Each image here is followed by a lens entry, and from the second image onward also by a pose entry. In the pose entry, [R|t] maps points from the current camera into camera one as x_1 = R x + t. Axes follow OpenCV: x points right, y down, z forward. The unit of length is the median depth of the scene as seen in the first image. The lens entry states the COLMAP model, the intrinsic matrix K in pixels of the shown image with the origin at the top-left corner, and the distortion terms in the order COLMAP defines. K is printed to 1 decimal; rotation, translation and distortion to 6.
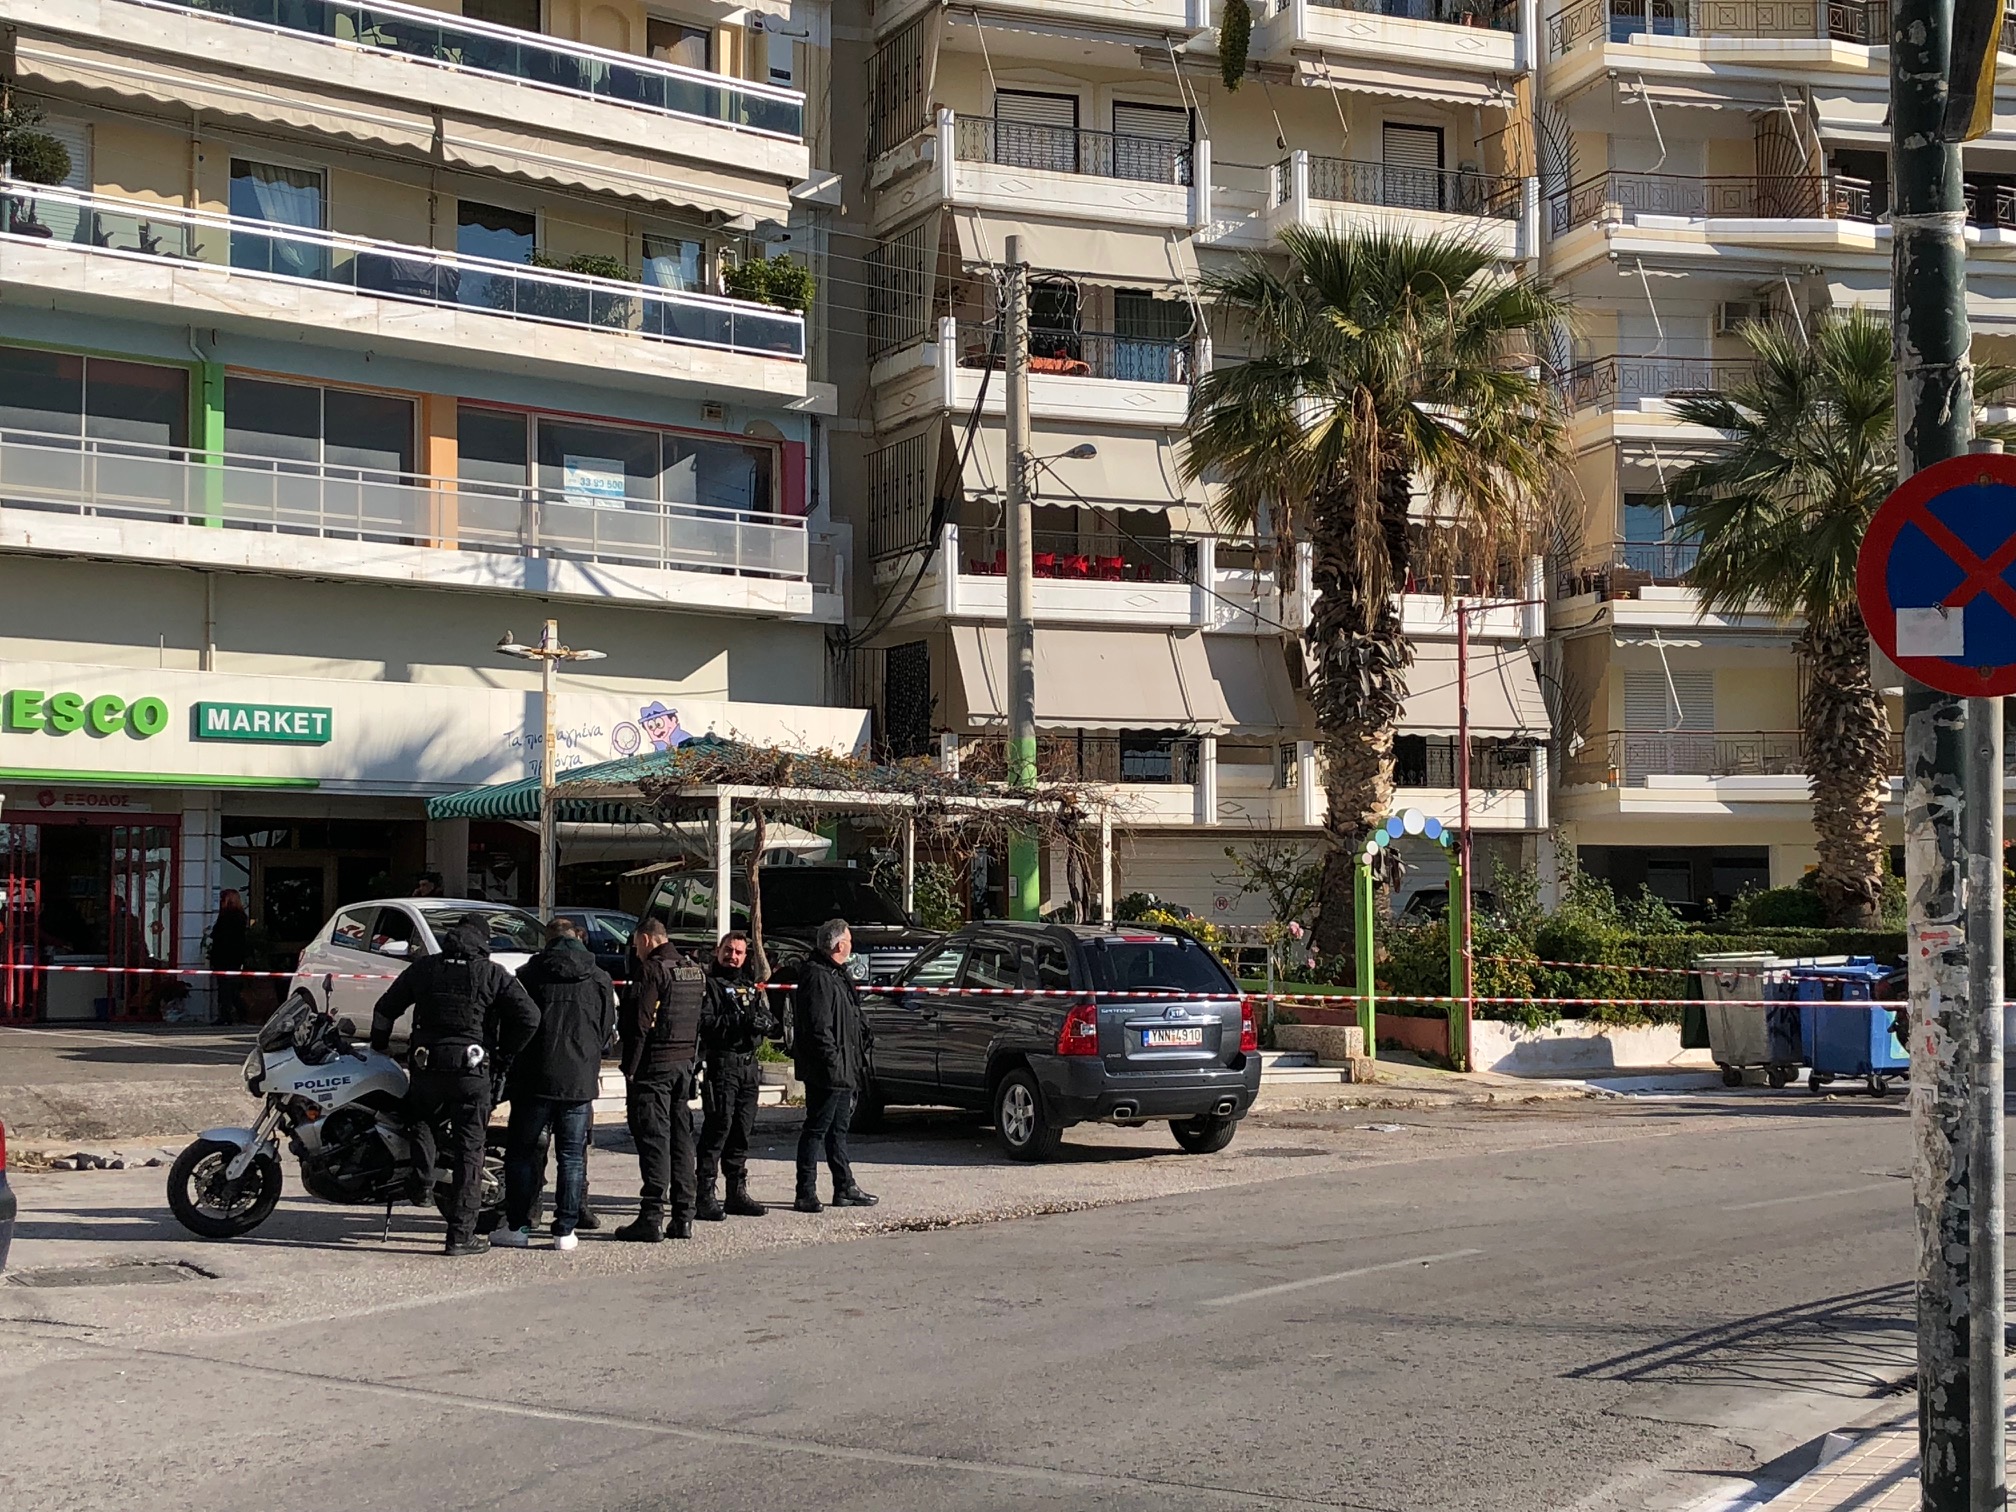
lens RADIAL K [[2815.8, 0, 1007.9], [0, 2815.8, 738.8], [0, 0, 1]] dist [0.016721, 0.000000]
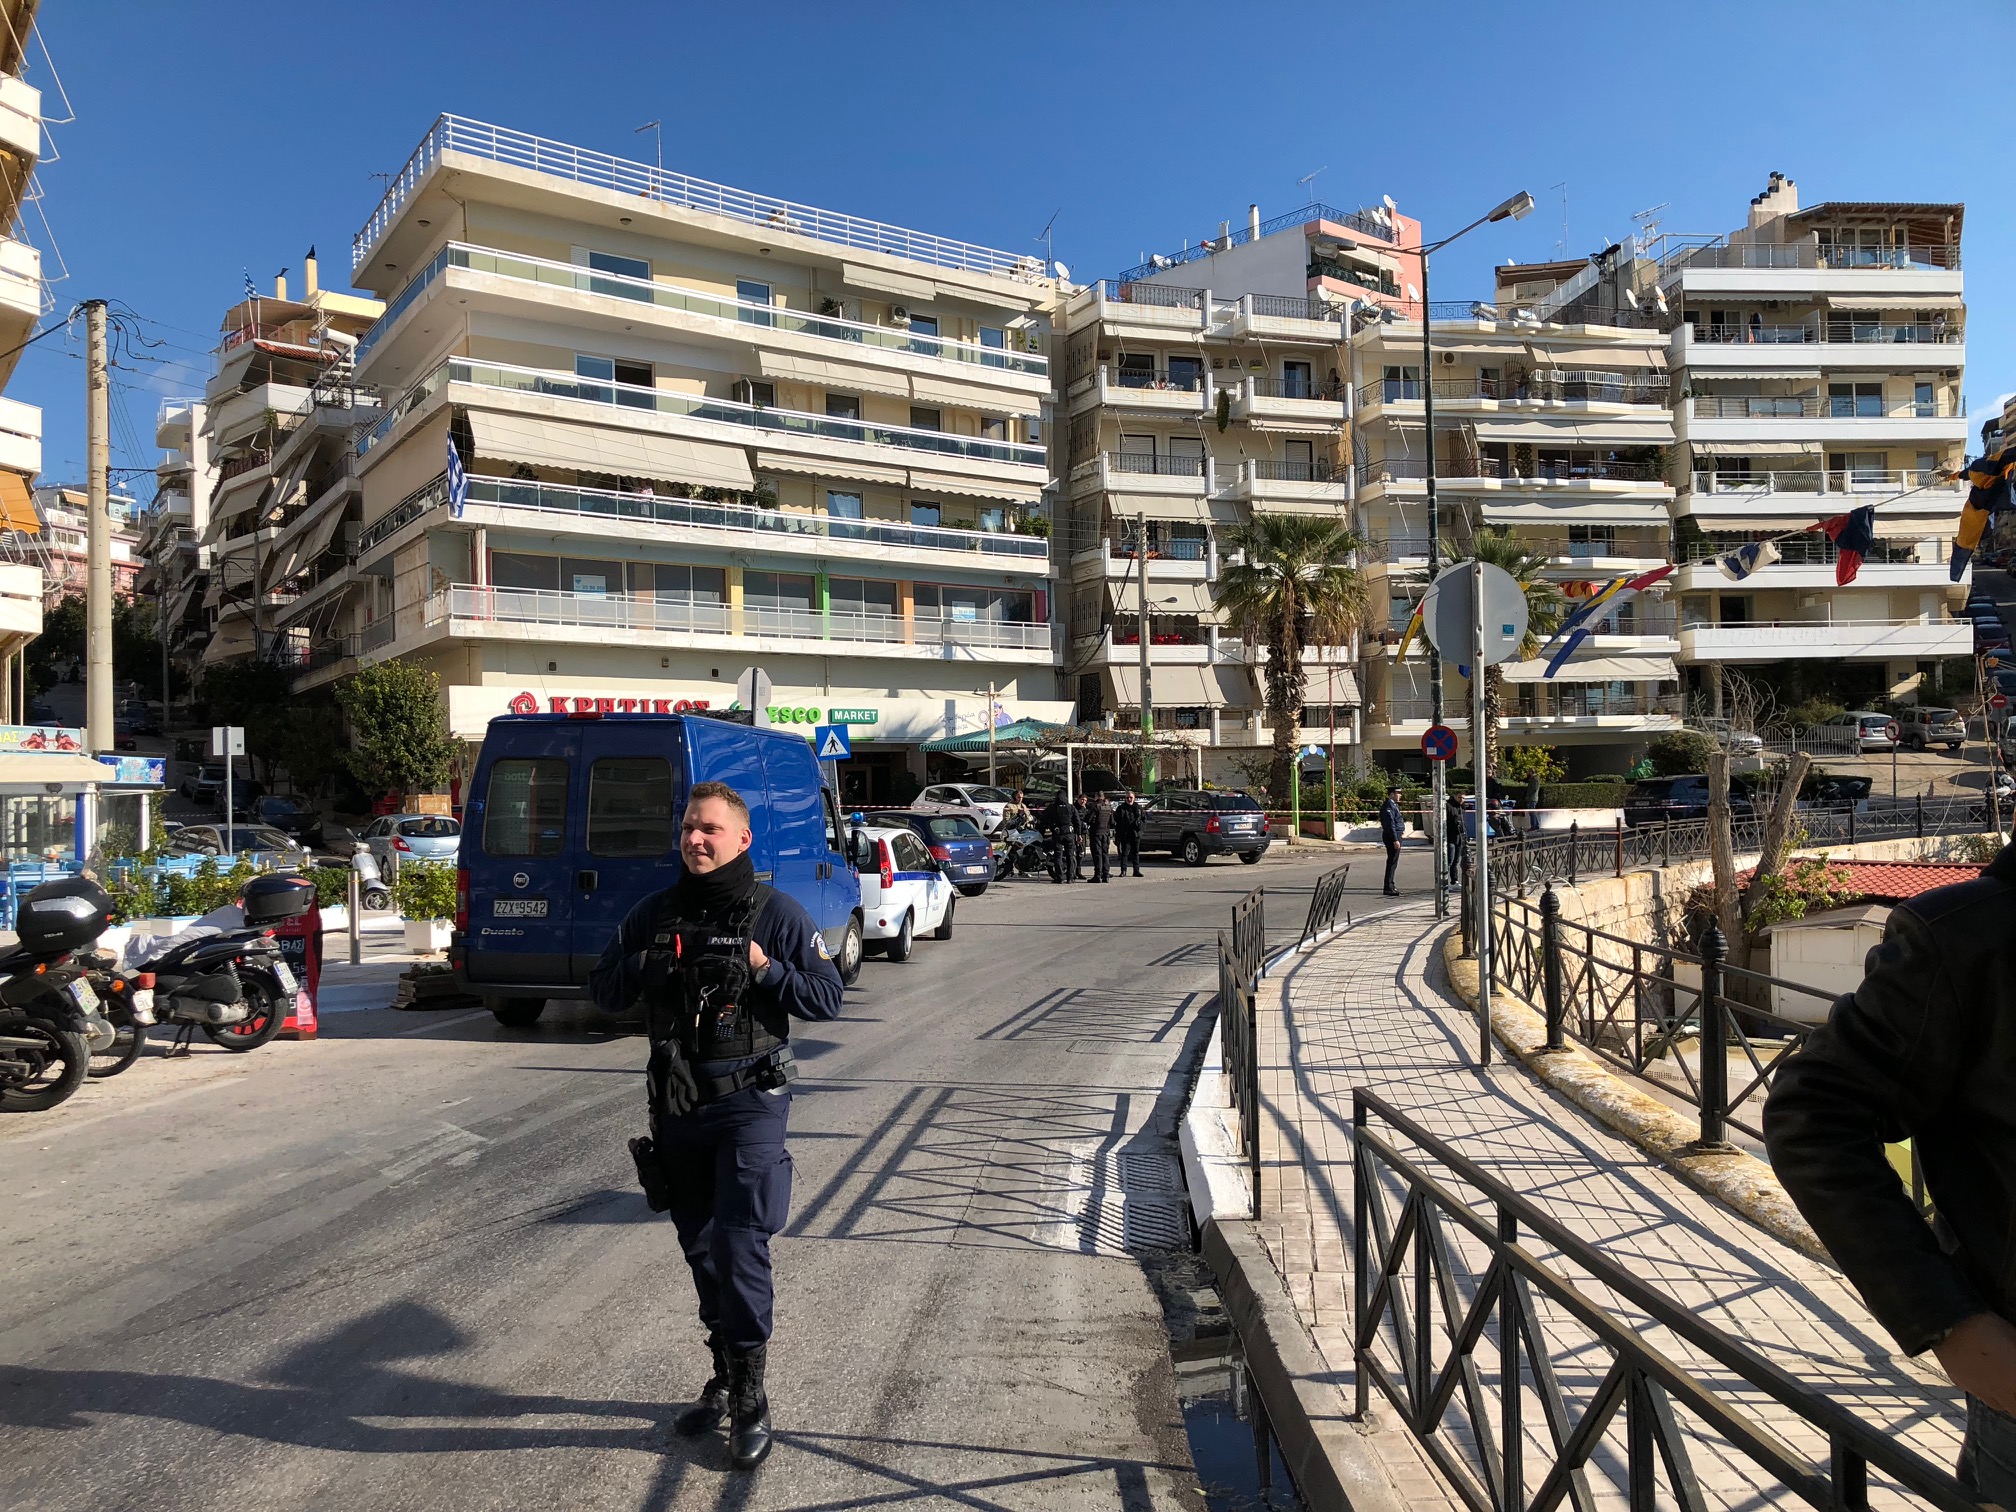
lens RADIAL K [[1493.4, 0, 992.7], [0, 1493.4, 803.4], [0, 0, 1]] dist [-0.001249, -0.022154]
pose [[0.998580, -0.021222, -0.048853, -0.061122], [0.024815, 0.996938, 0.074149, -0.021005], [0.047130, -0.075256, 0.996050, -0.290071]]
